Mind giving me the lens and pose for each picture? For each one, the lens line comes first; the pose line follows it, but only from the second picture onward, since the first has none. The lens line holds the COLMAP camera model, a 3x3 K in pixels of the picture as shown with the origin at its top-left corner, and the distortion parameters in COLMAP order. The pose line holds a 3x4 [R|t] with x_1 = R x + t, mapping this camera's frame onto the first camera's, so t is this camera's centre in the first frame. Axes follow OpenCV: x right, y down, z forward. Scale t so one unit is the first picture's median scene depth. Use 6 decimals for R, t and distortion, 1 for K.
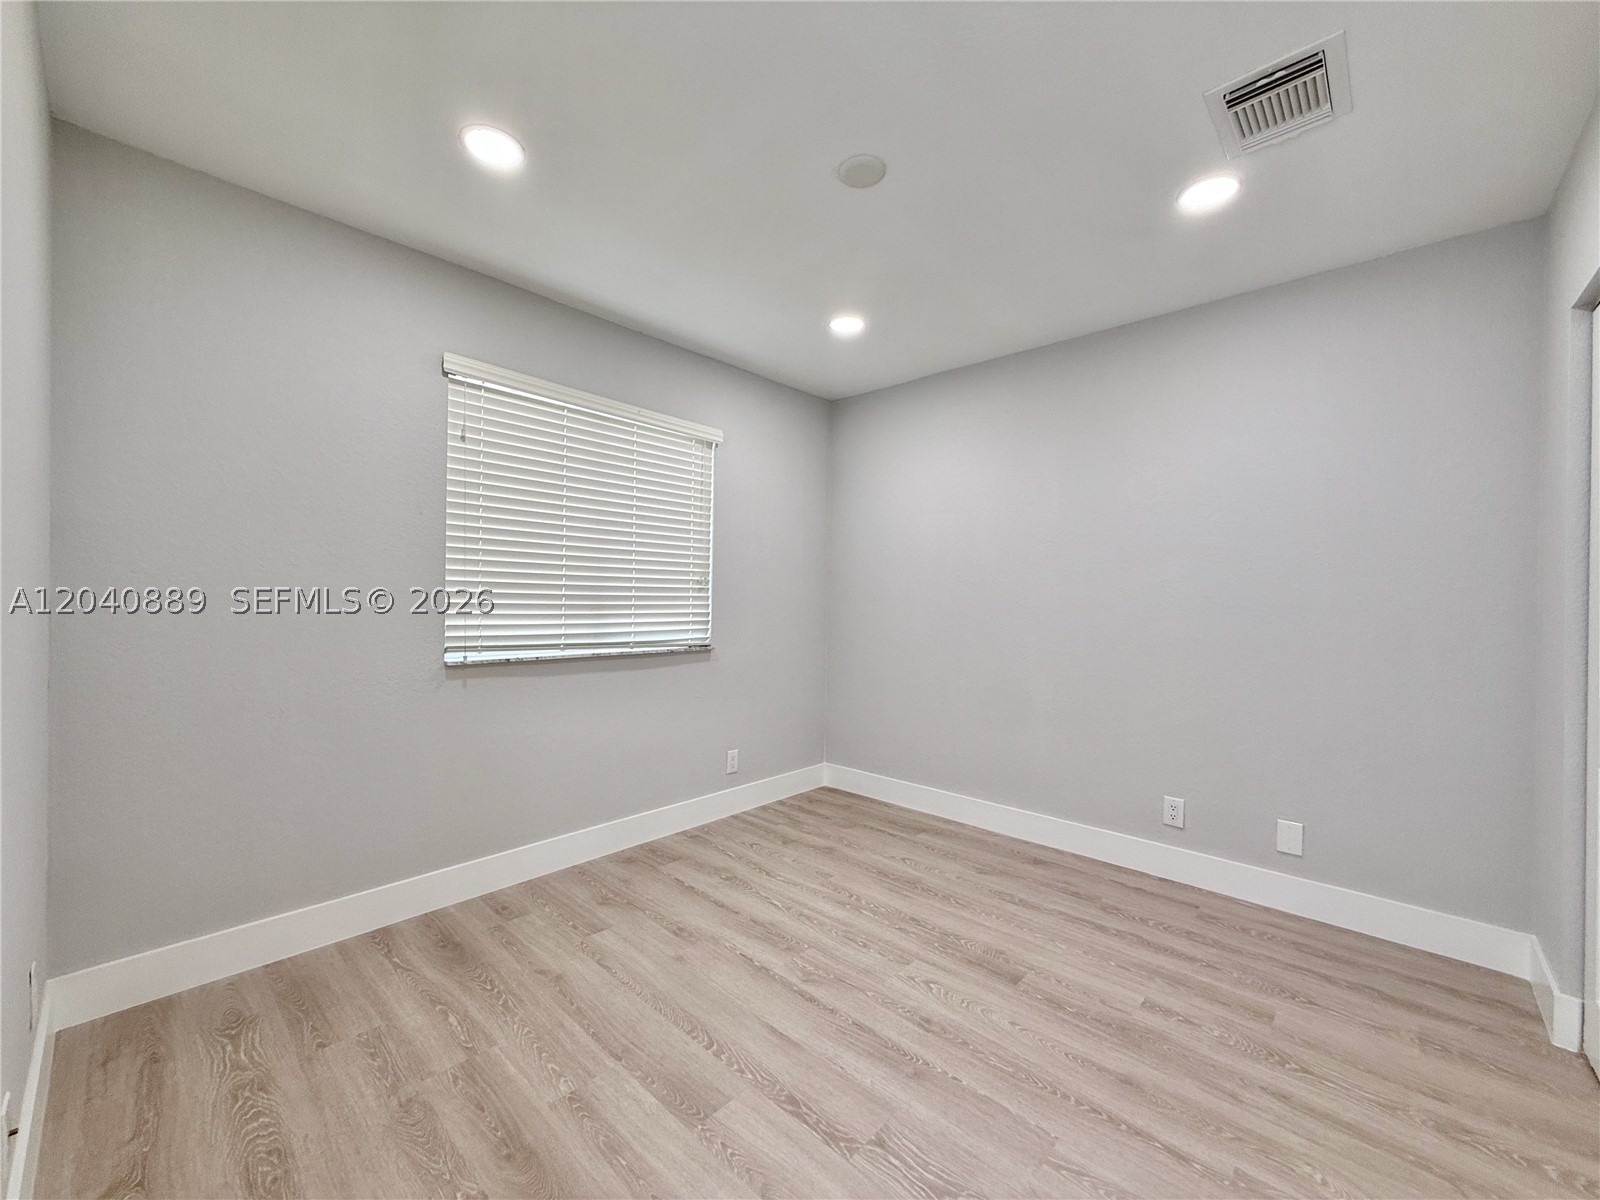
lens RADIAL K [[636.6, 0, 791.4], [0, 636.6, 601.5], [0, 0, 1]] dist [-0.000583, -0.000072]
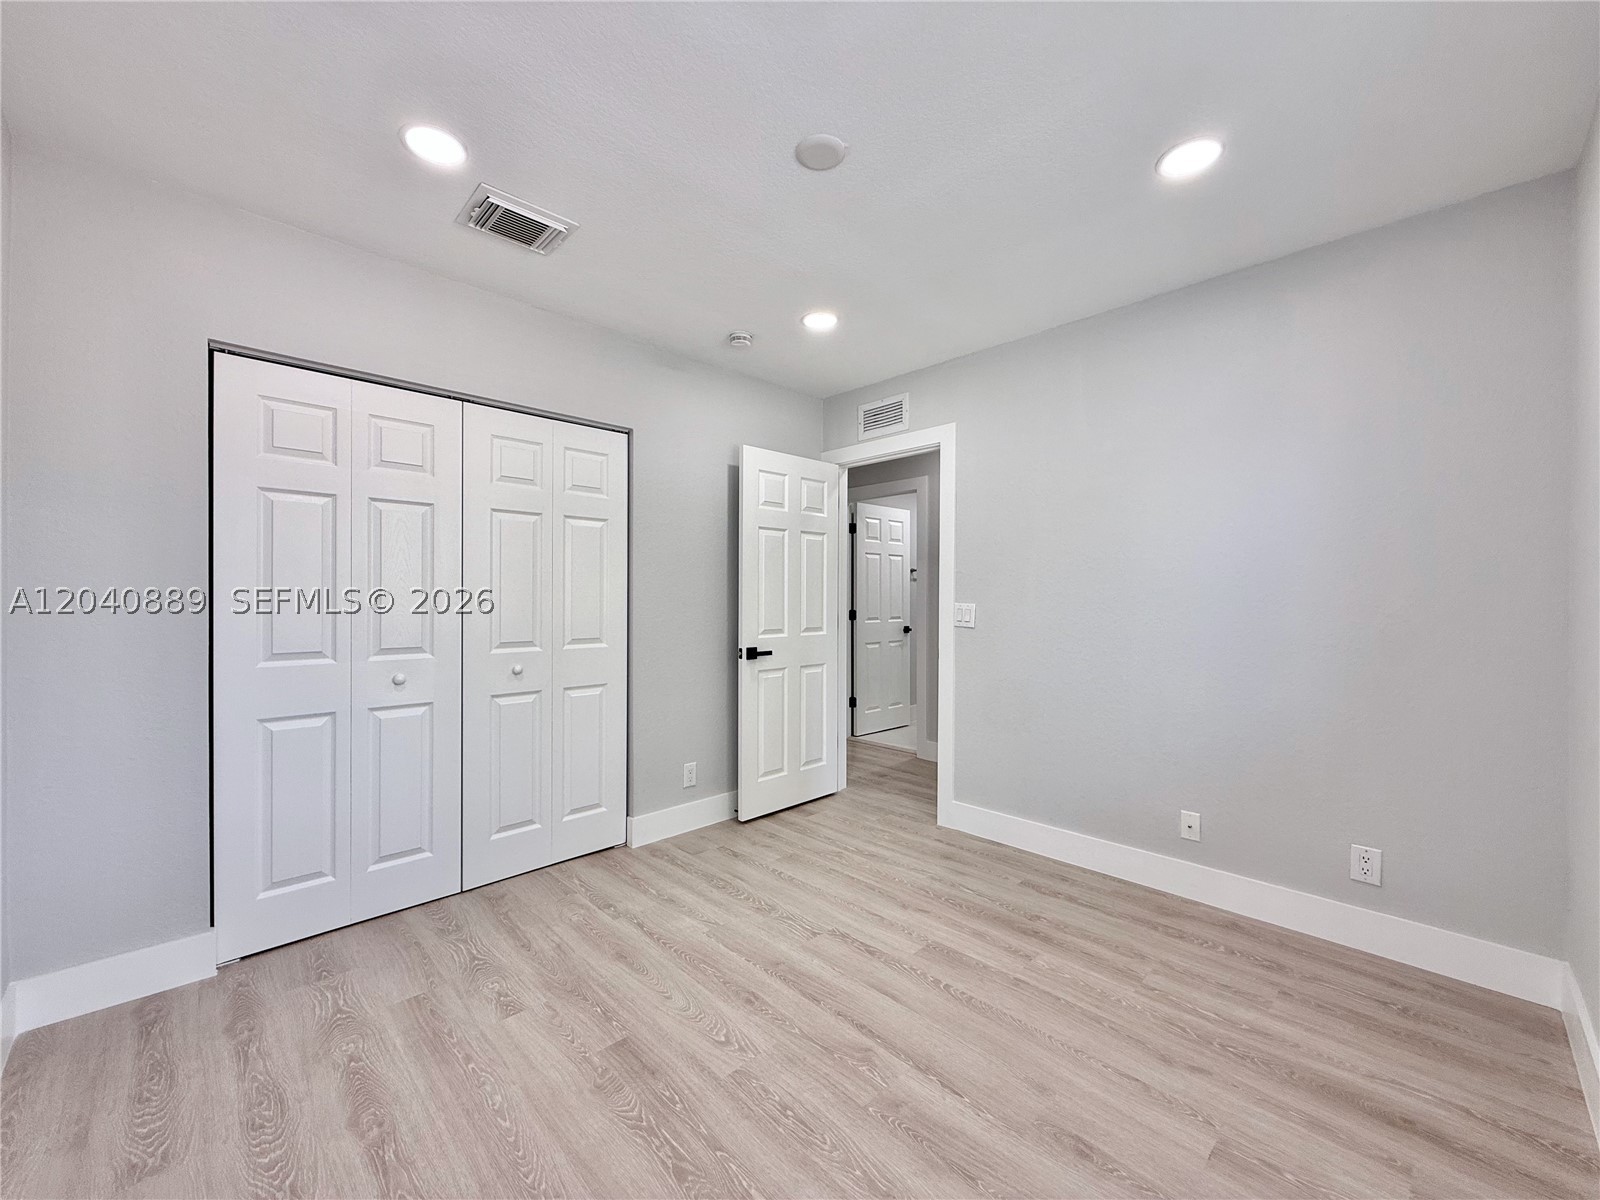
lens RADIAL K [[636.6, 0, 791.4], [0, 636.6, 601.5], [0, 0, 1]] dist [-0.000583, -0.000072]
pose [[-0.998513, -0.013821, 0.052734, 0.093424], [-0.013390, 0.999874, 0.008519, -0.008746], [-0.052845, 0.007800, -0.998572, 1.964562]]
